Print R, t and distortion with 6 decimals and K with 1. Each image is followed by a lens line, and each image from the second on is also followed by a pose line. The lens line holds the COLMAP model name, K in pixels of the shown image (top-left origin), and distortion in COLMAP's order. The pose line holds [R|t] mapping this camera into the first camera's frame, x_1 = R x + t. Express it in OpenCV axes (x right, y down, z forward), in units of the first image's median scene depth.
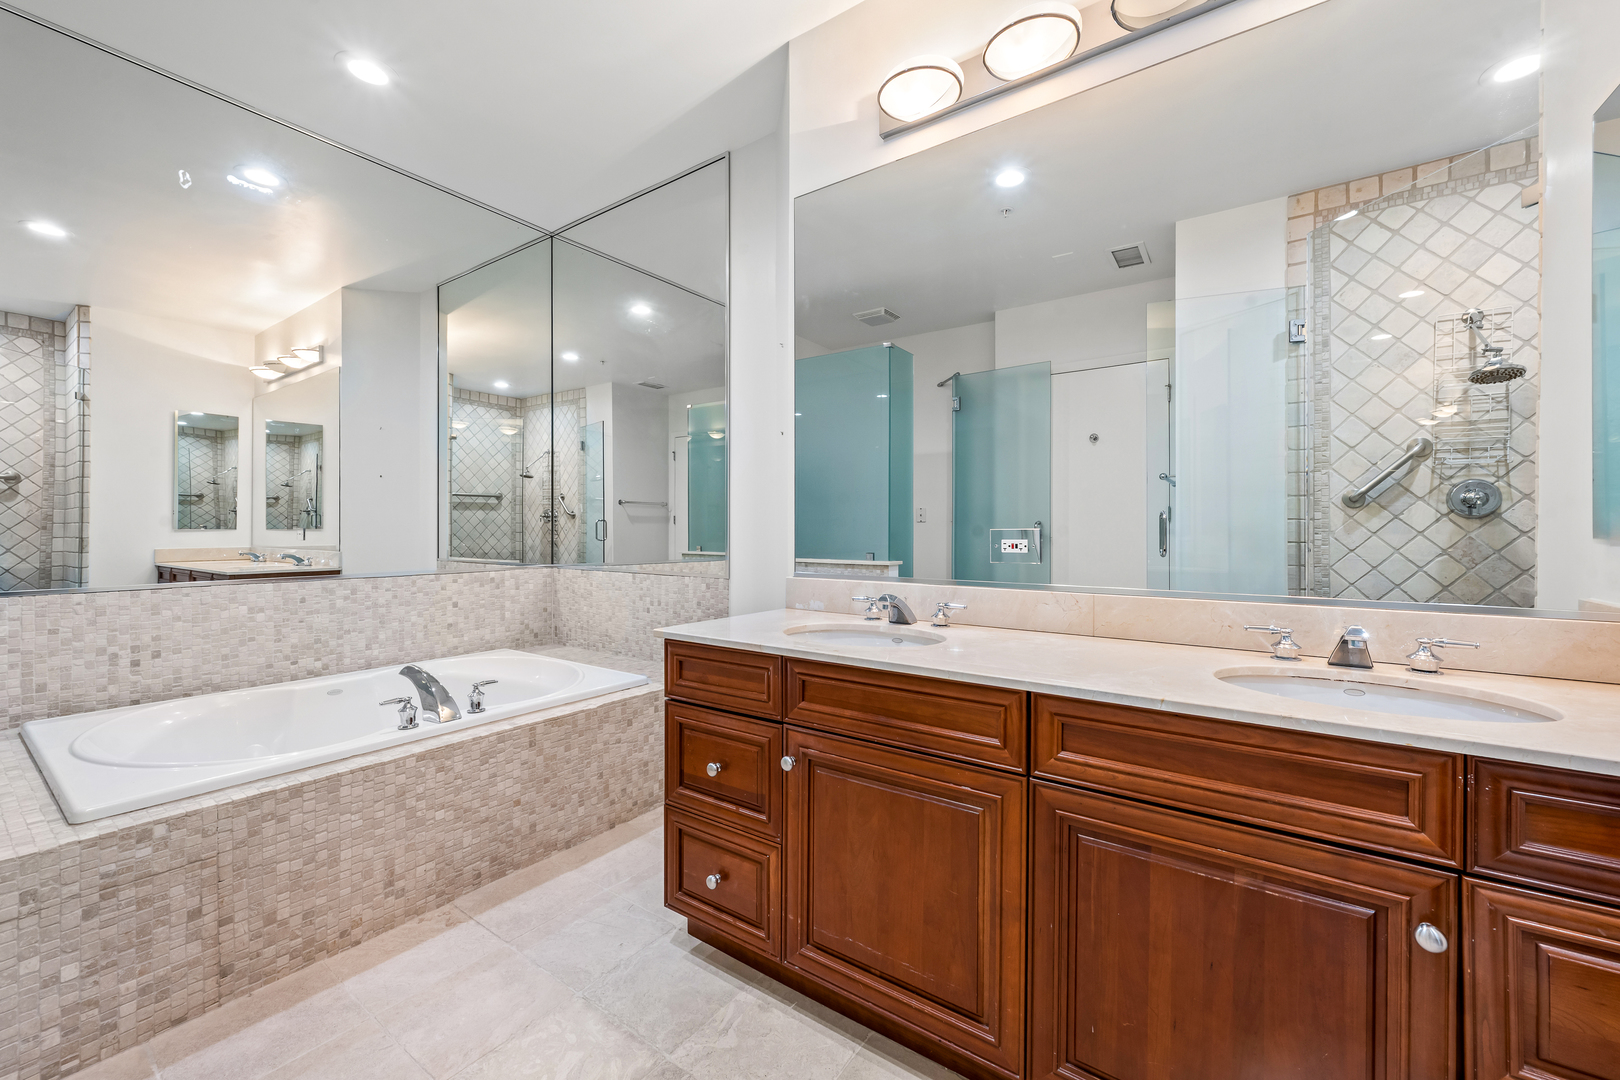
lens RADIAL K [[646.9, 0, 811.4], [0, 646.9, 532.2], [0, 0, 1]] dist [-0.002024, -0.000149]
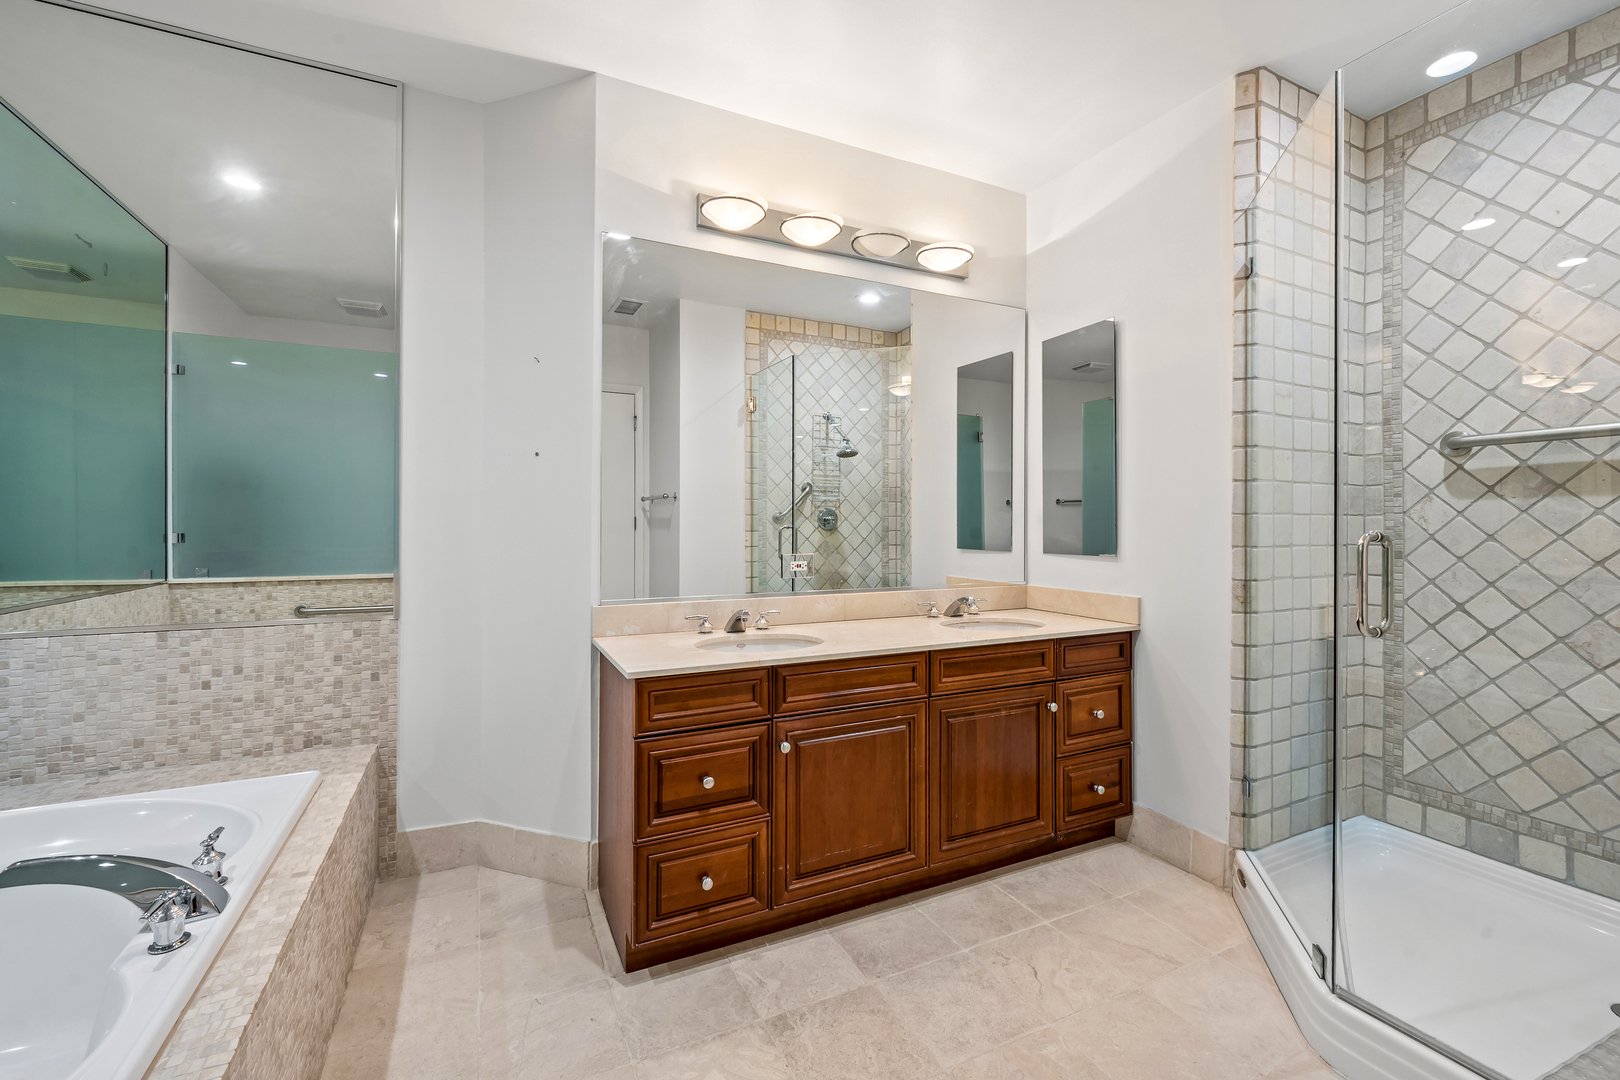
lens RADIAL K [[674.3, 0, 810.4], [0, 674.3, 516.5], [0, 0, 1]] dist [0.000606, -0.000077]
pose [[0.480207, 0.005218, 0.877140, -0.875694], [0.000175, 0.999982, -0.006044, -0.069696], [-0.877155, 0.003056, 0.480197, 0.225087]]
